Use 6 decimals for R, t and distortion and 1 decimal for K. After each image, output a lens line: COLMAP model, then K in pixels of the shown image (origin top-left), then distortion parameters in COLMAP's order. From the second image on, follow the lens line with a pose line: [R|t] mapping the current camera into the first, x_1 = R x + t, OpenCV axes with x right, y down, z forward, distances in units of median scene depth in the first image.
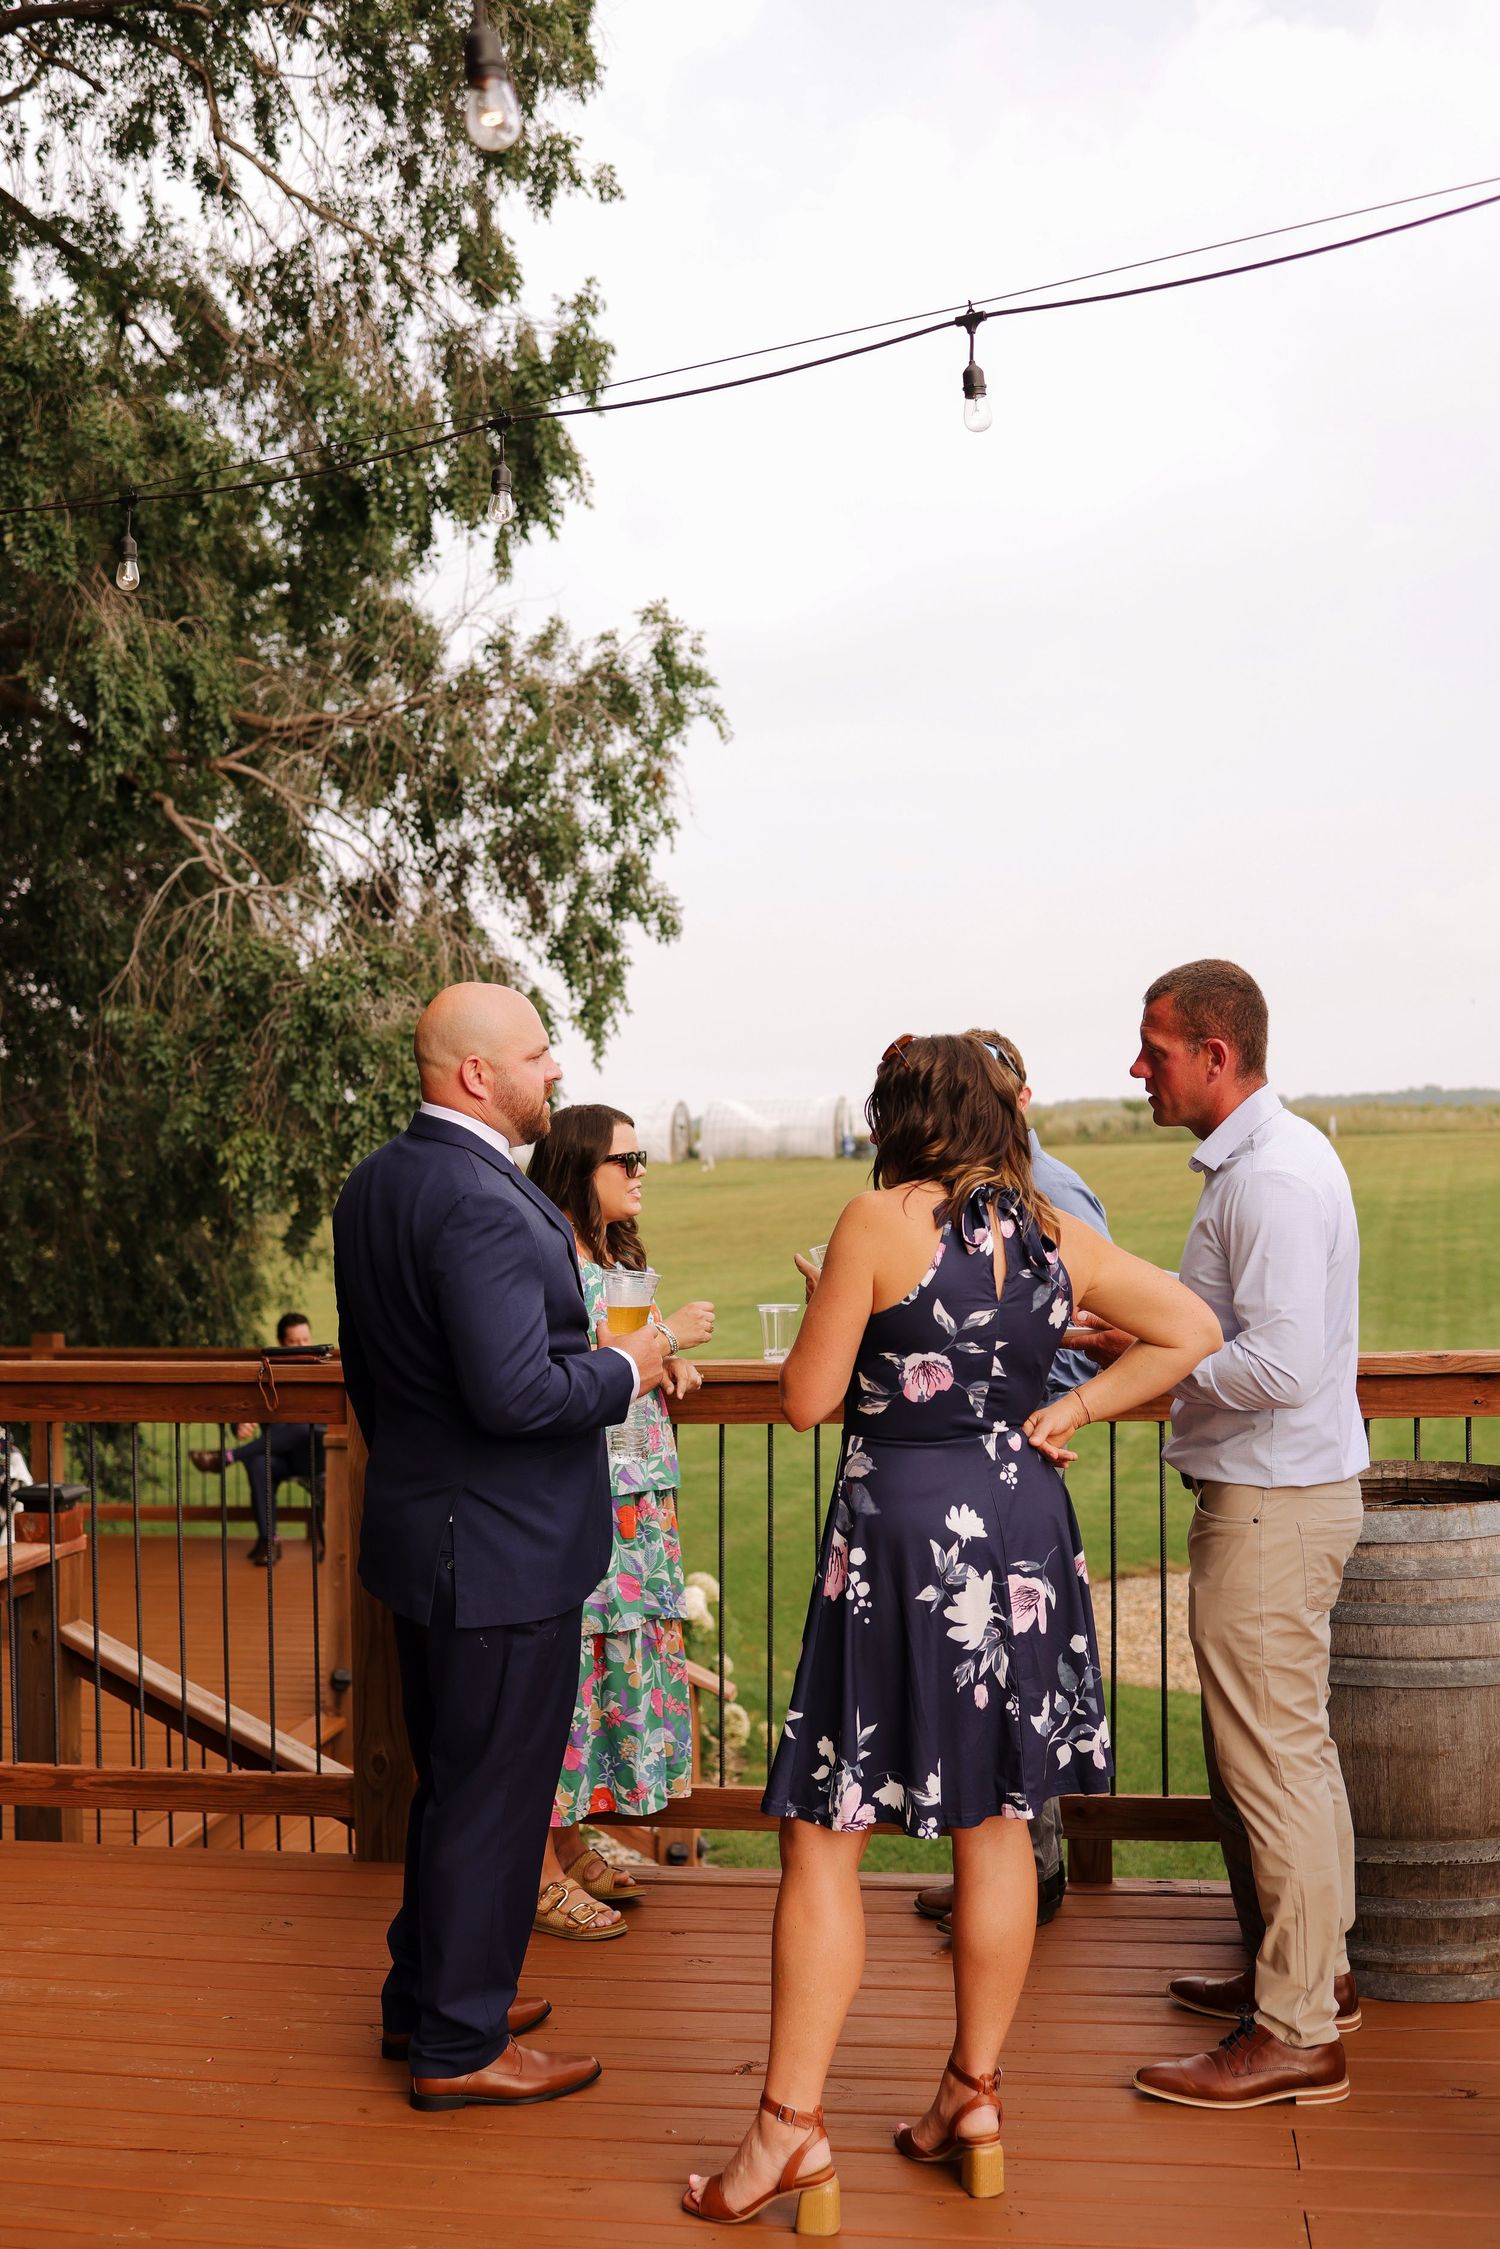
lens RADIAL K [[2204.6, 0, 750.0], [0, 2204.6, 1124.5], [0, 0, 1]] dist [-0.001159, -0.000725]
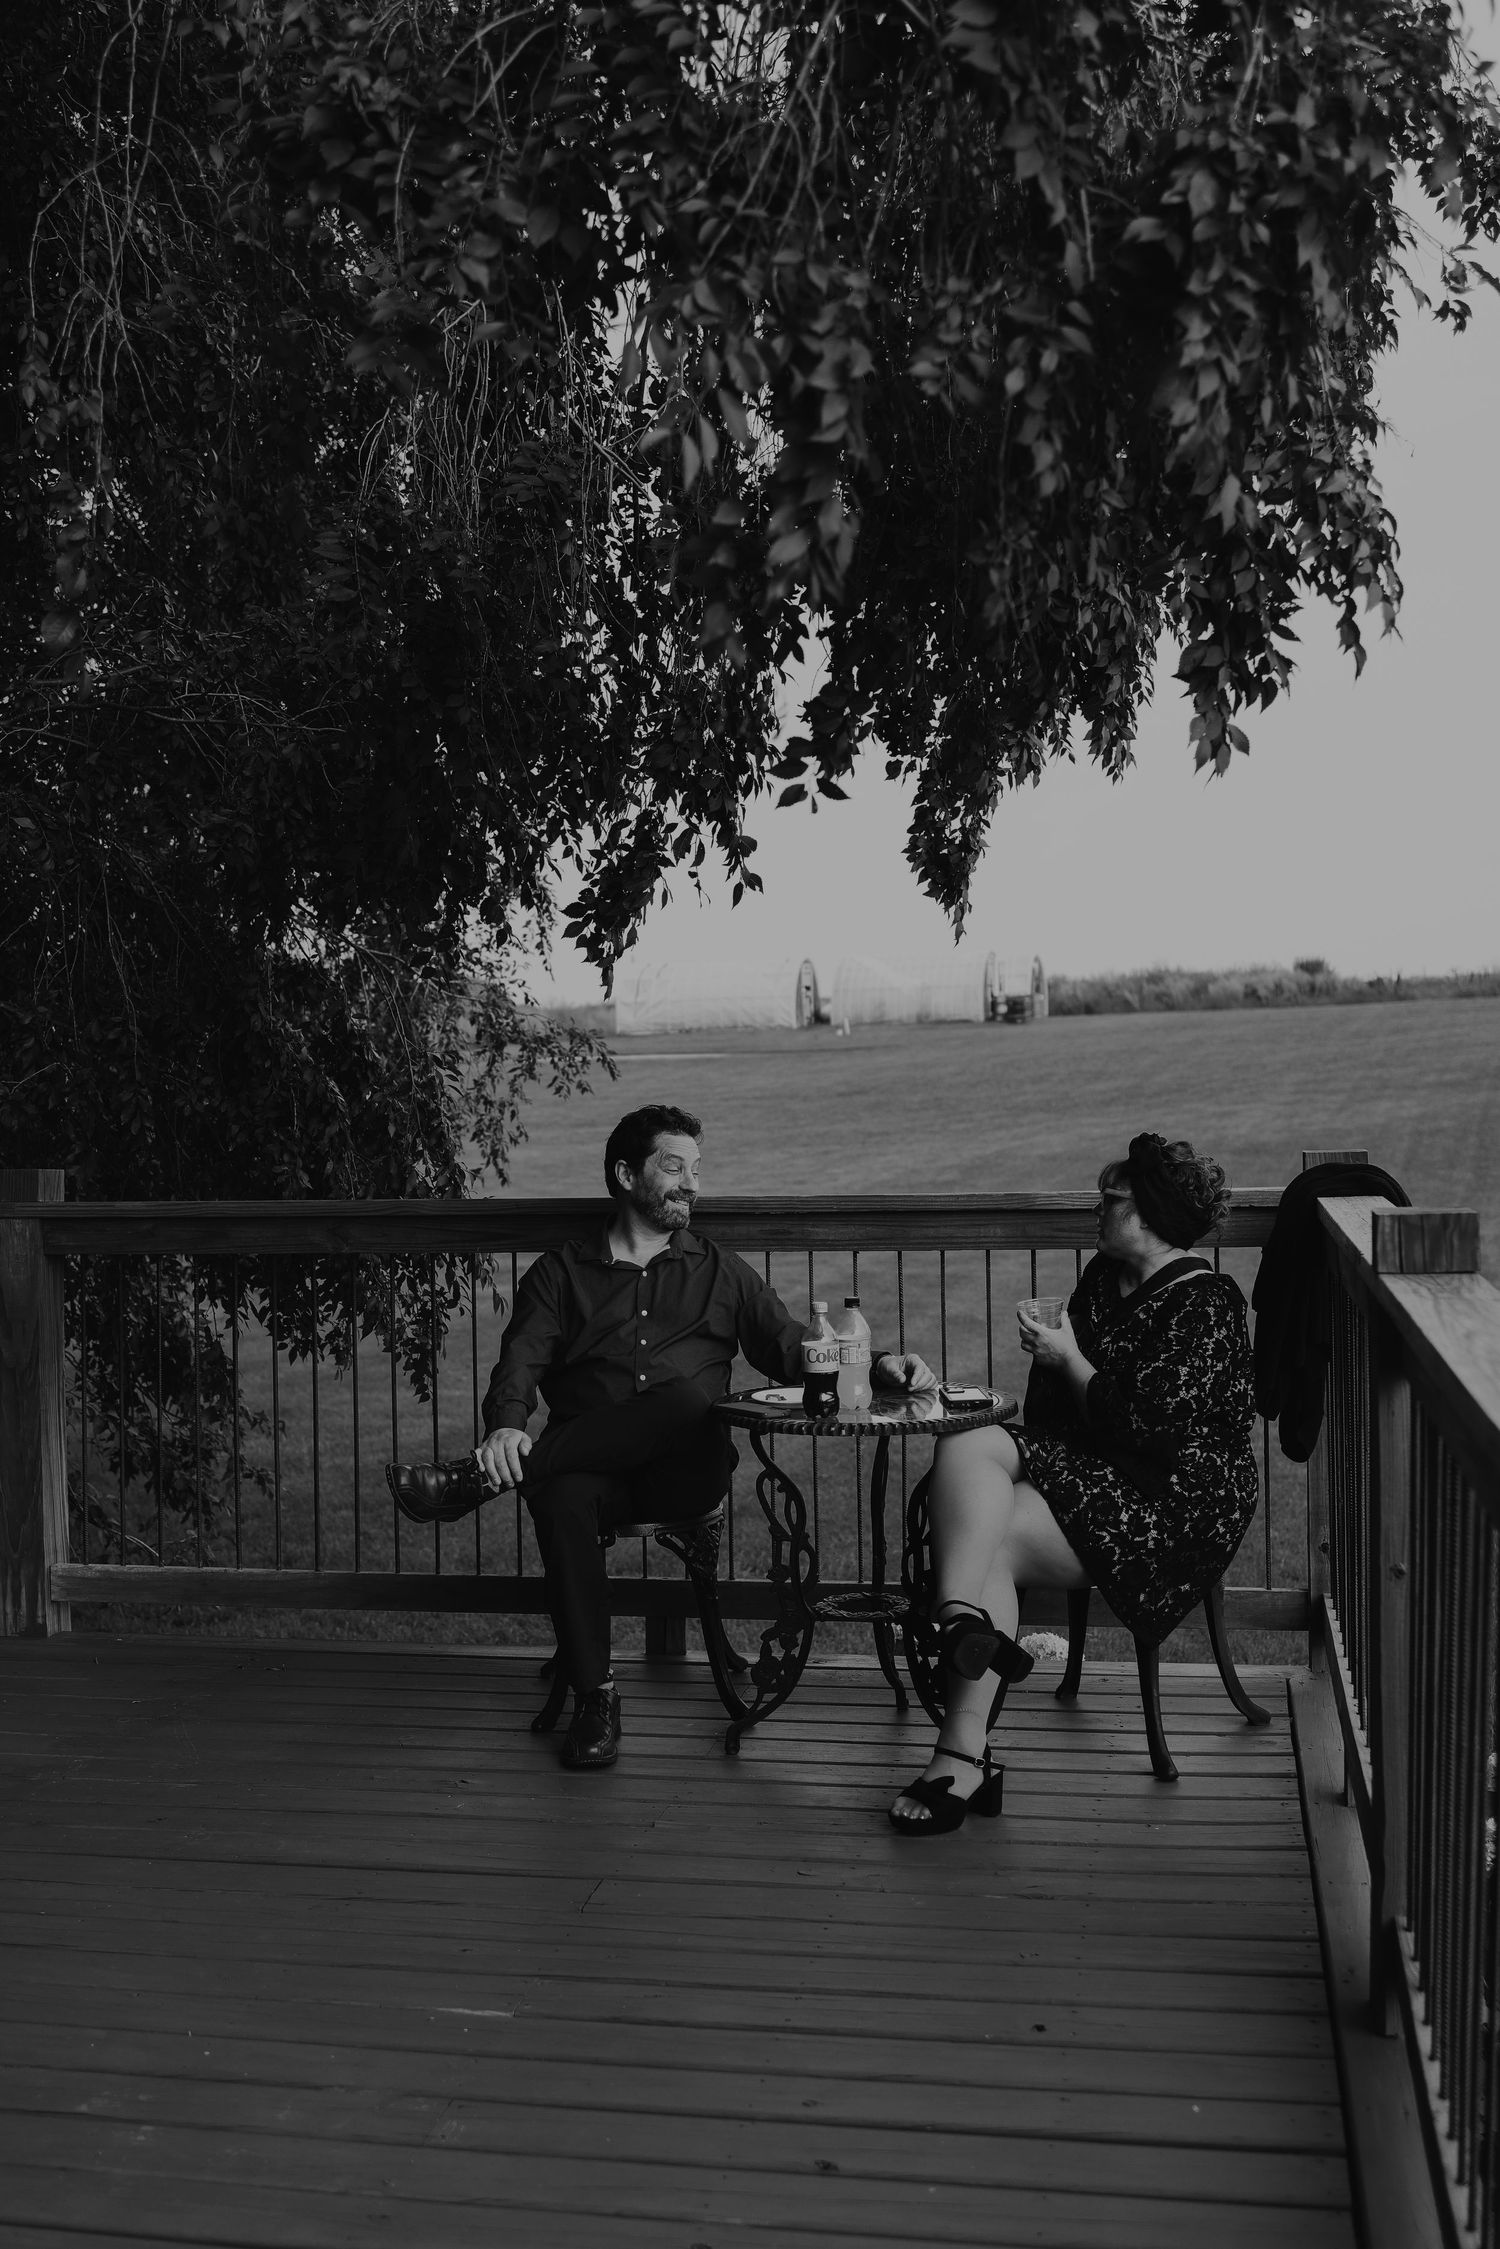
lens RADIAL K [[2270.9, 0, 750.0], [0, 2270.9, 1124.5], [0, 0, 1]] dist [0.123765, 0.001700]
pose [[0.999674, -0.005990, -0.024831, -0.032880], [0.007158, 0.998858, 0.047239, 0.013126], [0.024519, -0.047401, 0.998575, 0.109830]]
